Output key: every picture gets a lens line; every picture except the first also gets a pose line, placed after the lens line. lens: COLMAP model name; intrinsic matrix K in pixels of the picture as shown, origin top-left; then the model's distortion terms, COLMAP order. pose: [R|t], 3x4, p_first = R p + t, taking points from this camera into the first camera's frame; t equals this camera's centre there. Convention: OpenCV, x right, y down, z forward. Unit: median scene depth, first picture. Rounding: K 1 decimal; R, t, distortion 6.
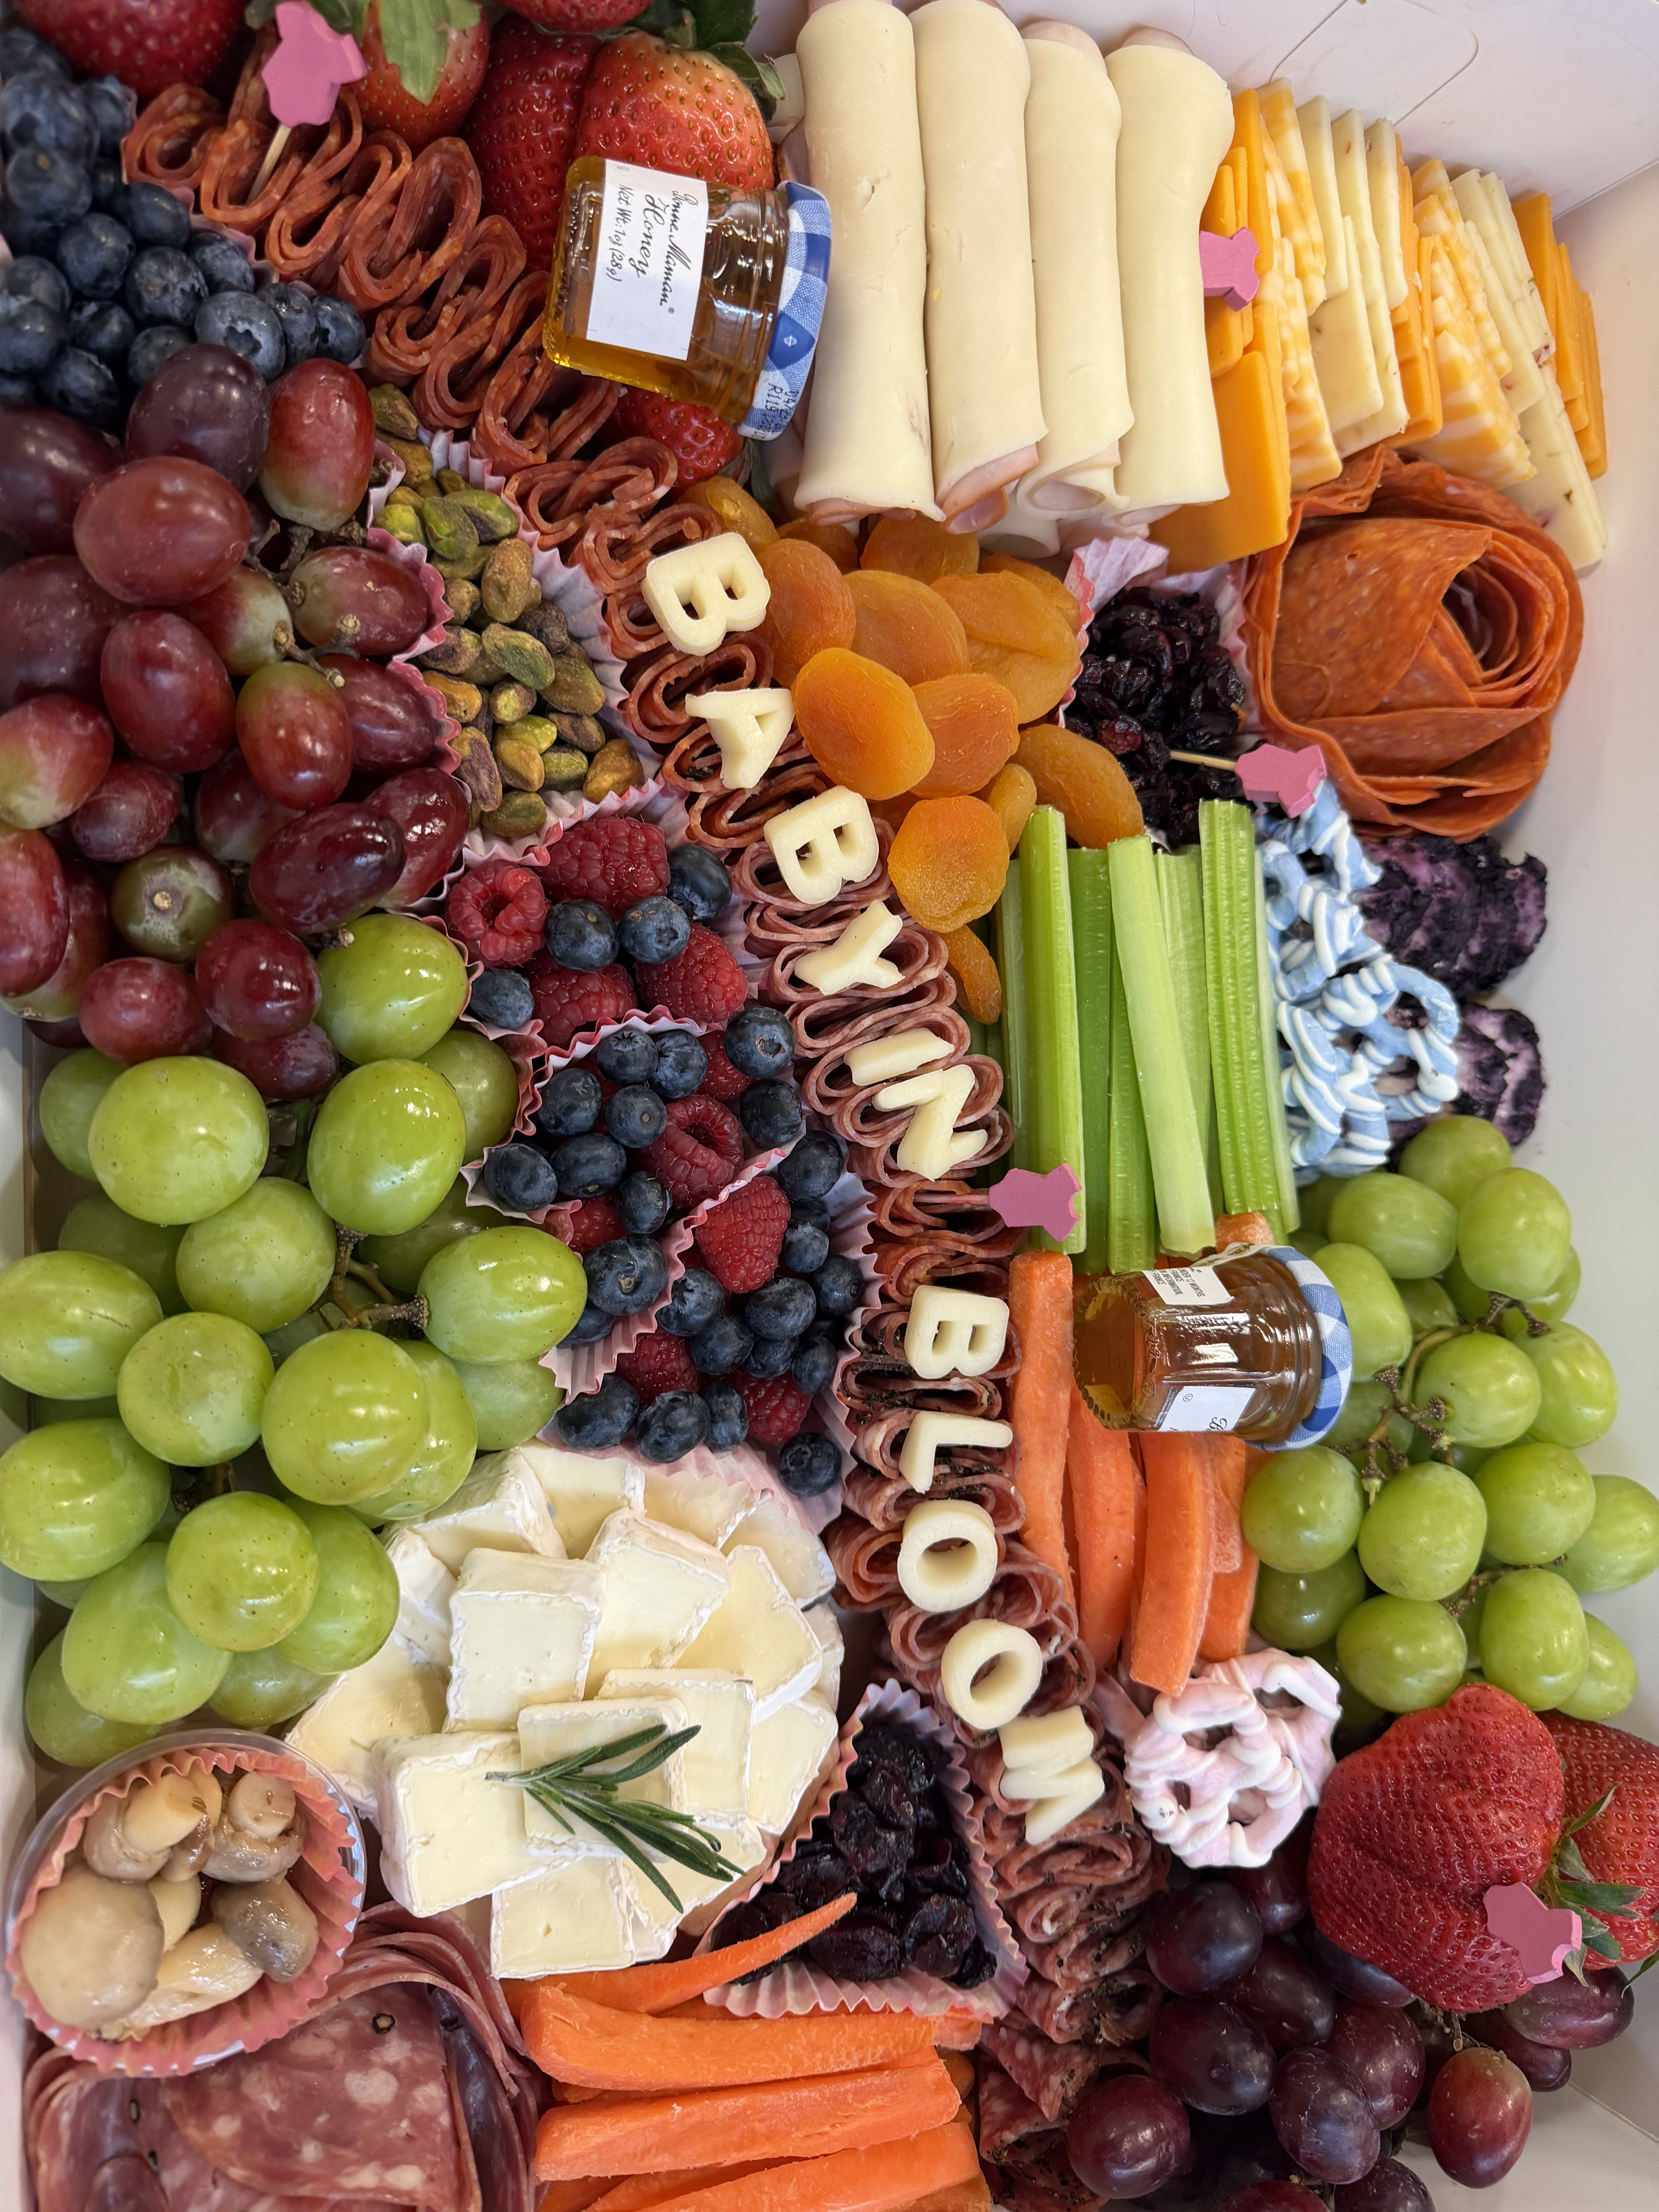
lens RADIAL K [[1654.4, 0, 829.5], [0, 1654.4, 1106.0], [0, 0, 1]] dist [-0.012741, -0.000904]
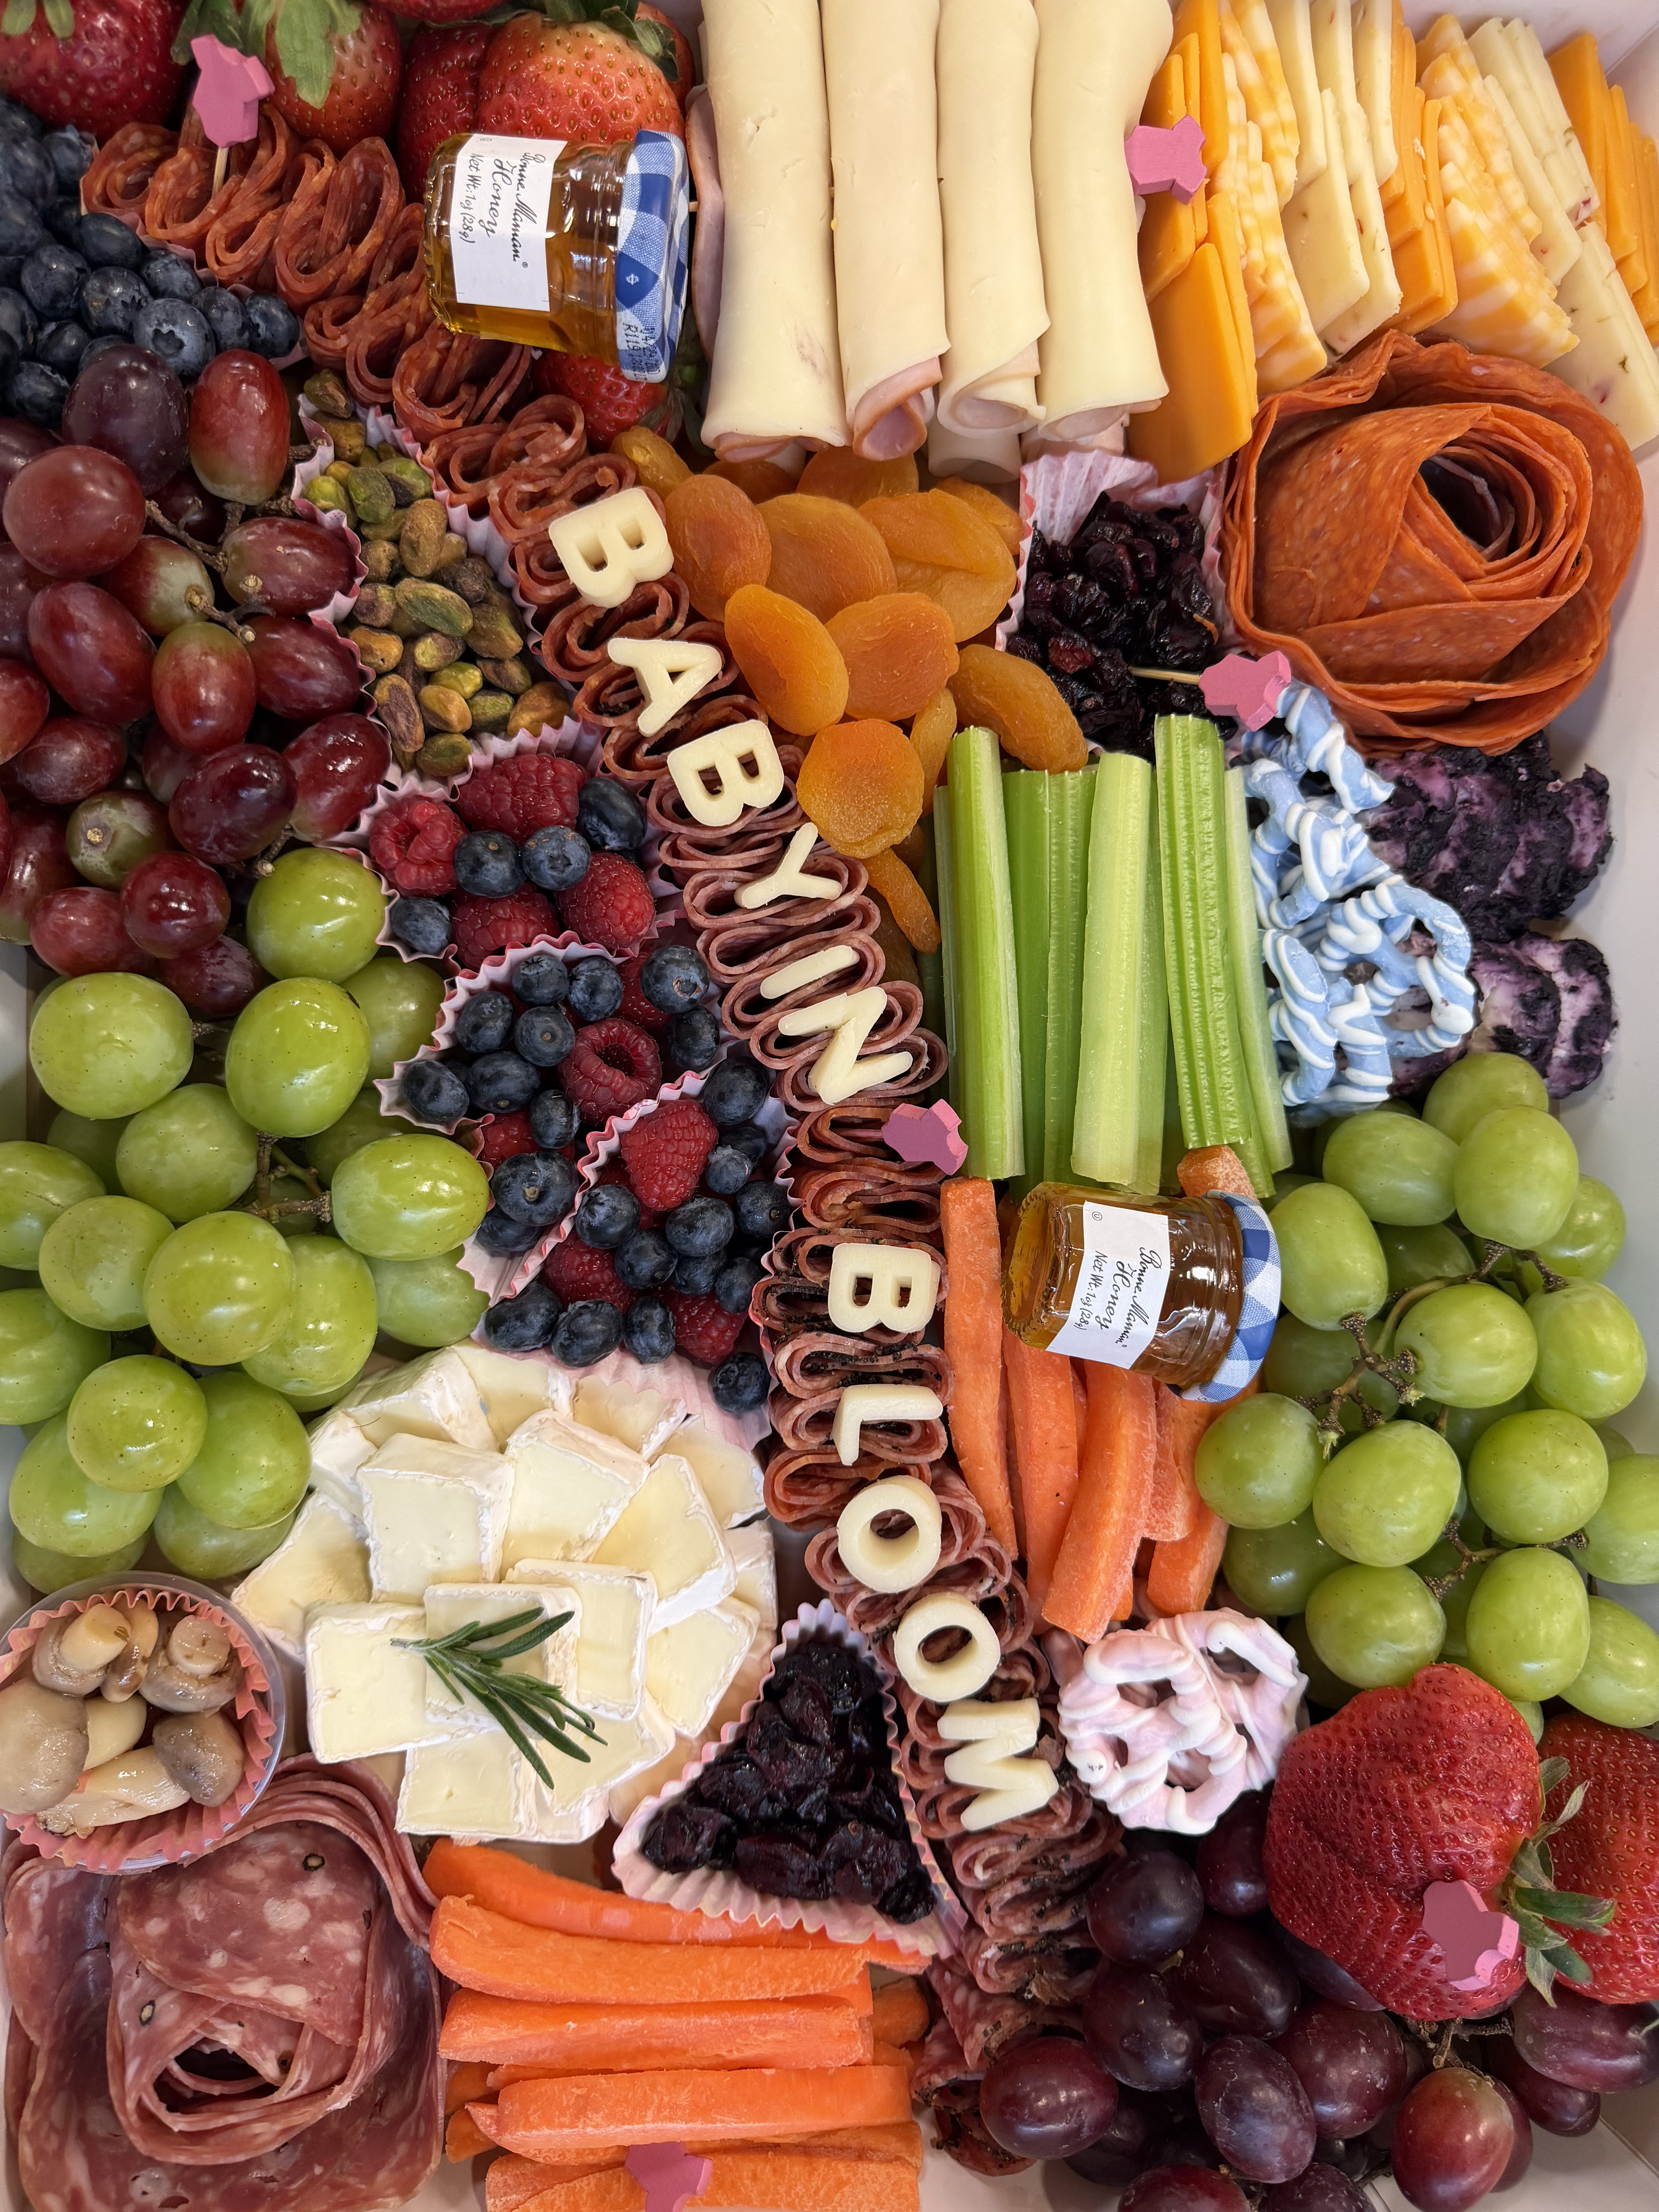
lens RADIAL K [[1654.4, 0, 829.5], [0, 1654.4, 1106.0], [0, 0, 1]] dist [-0.012741, -0.000904]
pose [[0.964599, 0.008381, -0.263586, 0.330313], [-0.010416, 0.999926, -0.006325, 0.055134], [0.263514, 0.008846, 0.964615, 0.027525]]
